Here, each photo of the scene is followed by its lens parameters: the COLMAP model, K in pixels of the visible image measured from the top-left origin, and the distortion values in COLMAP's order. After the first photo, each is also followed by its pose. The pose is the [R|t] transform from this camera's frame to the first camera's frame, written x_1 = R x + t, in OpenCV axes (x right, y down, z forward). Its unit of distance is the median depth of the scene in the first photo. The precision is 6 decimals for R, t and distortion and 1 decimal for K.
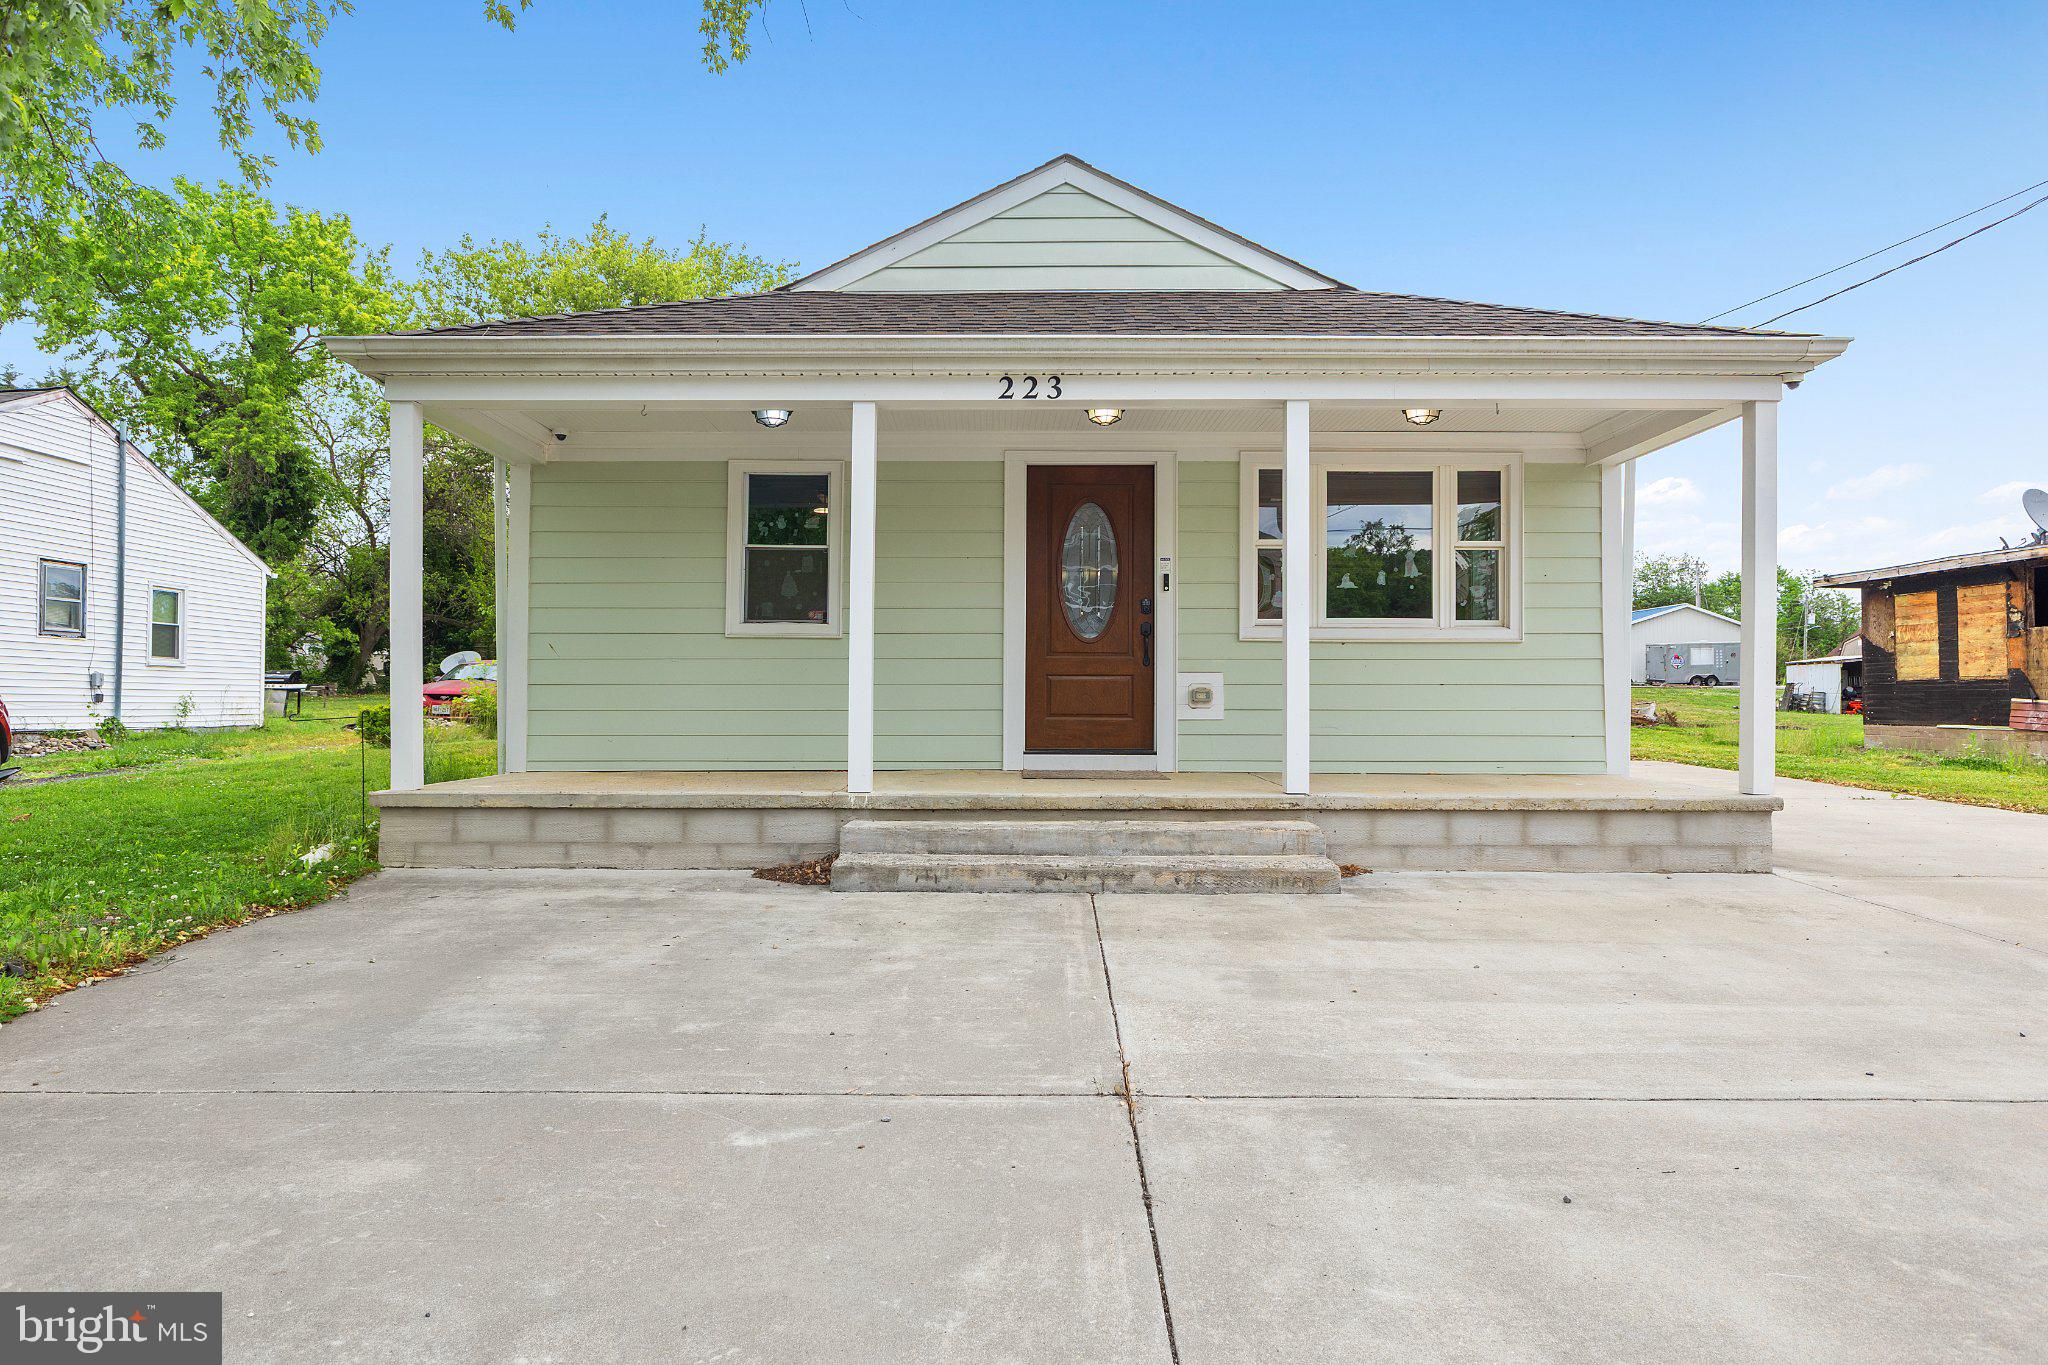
lens RADIAL K [[1123.4, 0, 1024.0], [0, 1123.4, 682.5], [0, 0, 1]] dist [0.027713, -0.000058]
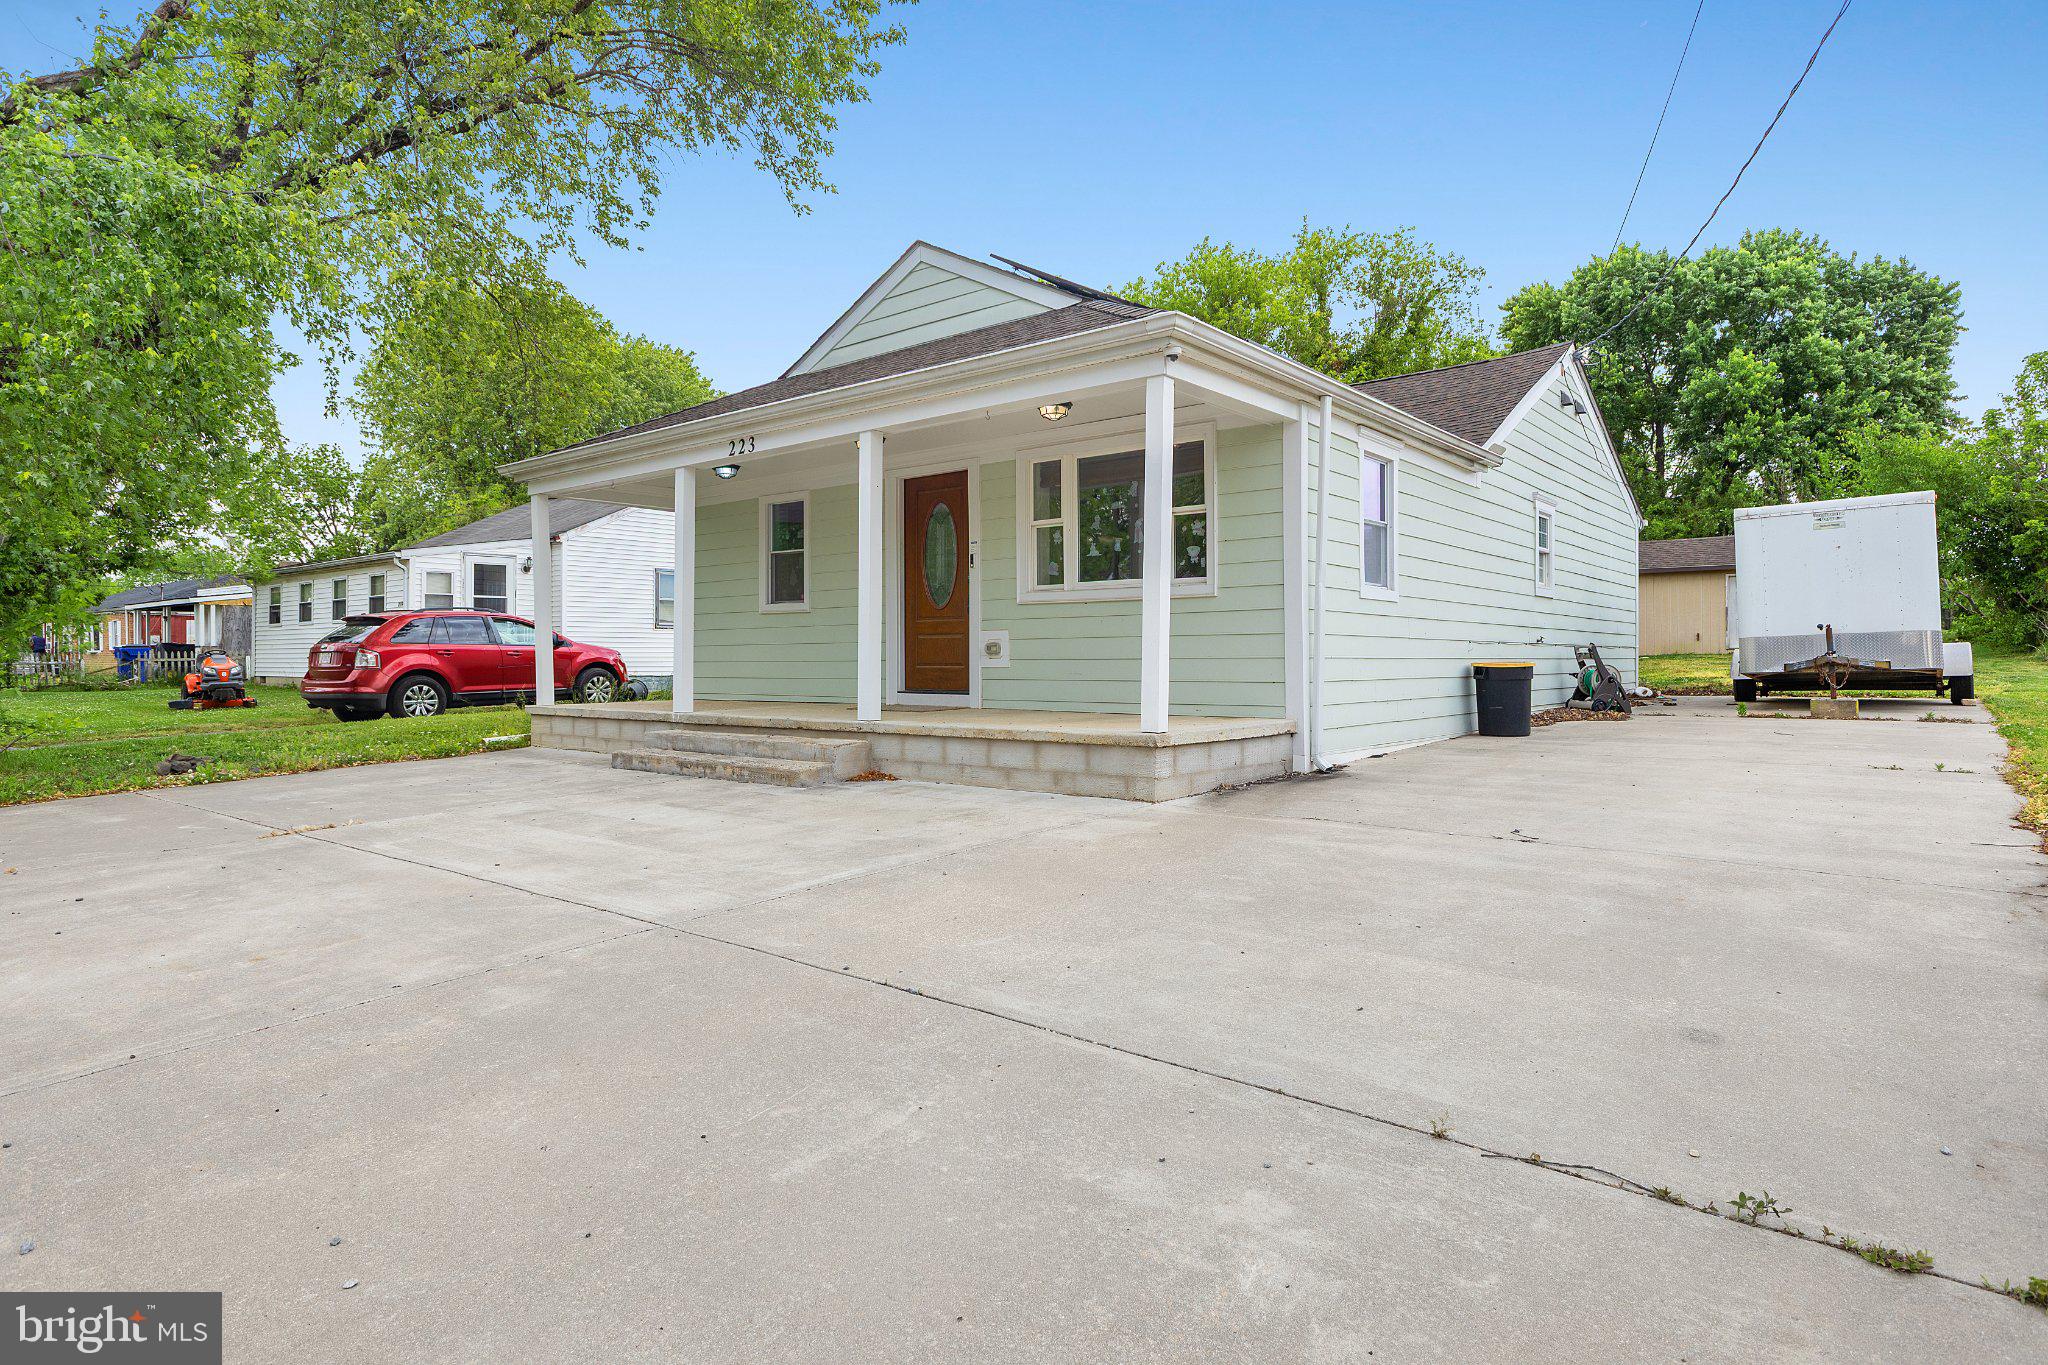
lens RADIAL K [[1128.7, 0, 1025.7], [0, 1128.7, 631.2], [0, 0, 1]] dist [0.049837, -0.000173]
pose [[0.786468, -0.018683, -0.617349, 1.226289], [0.016370, 0.999822, -0.009403, 0.006177], [0.617414, -0.002711, 0.786634, 0.038300]]
